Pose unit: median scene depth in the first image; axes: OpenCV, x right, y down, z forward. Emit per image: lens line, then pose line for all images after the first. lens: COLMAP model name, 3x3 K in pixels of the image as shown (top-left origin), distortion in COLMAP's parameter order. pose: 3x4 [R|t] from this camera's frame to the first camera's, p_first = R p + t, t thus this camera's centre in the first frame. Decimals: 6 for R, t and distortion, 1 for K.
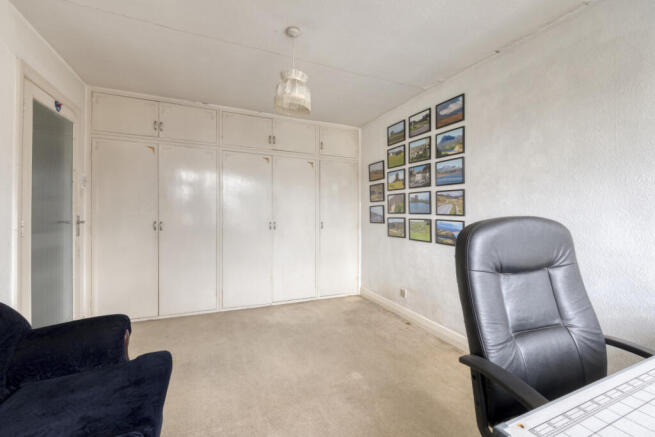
lens RADIAL K [[276.2, 0, 328.3], [0, 276.2, 214.8], [0, 0, 1]] dist [-0.009509, -0.000156]
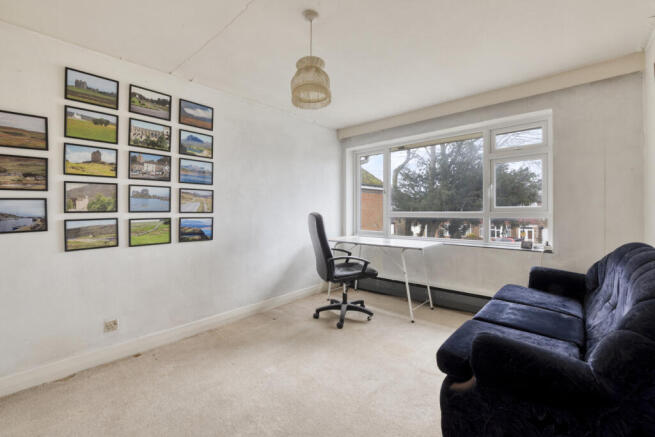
lens RADIAL K [[276.2, 0, 328.3], [0, 276.2, 214.8], [0, 0, 1]] dist [-0.009509, -0.000156]
pose [[-0.396960, -0.015768, 0.917700, -0.667683], [0.015184, 0.999603, 0.023743, -0.007198], [-0.917710, 0.023359, -0.396563, 0.876499]]
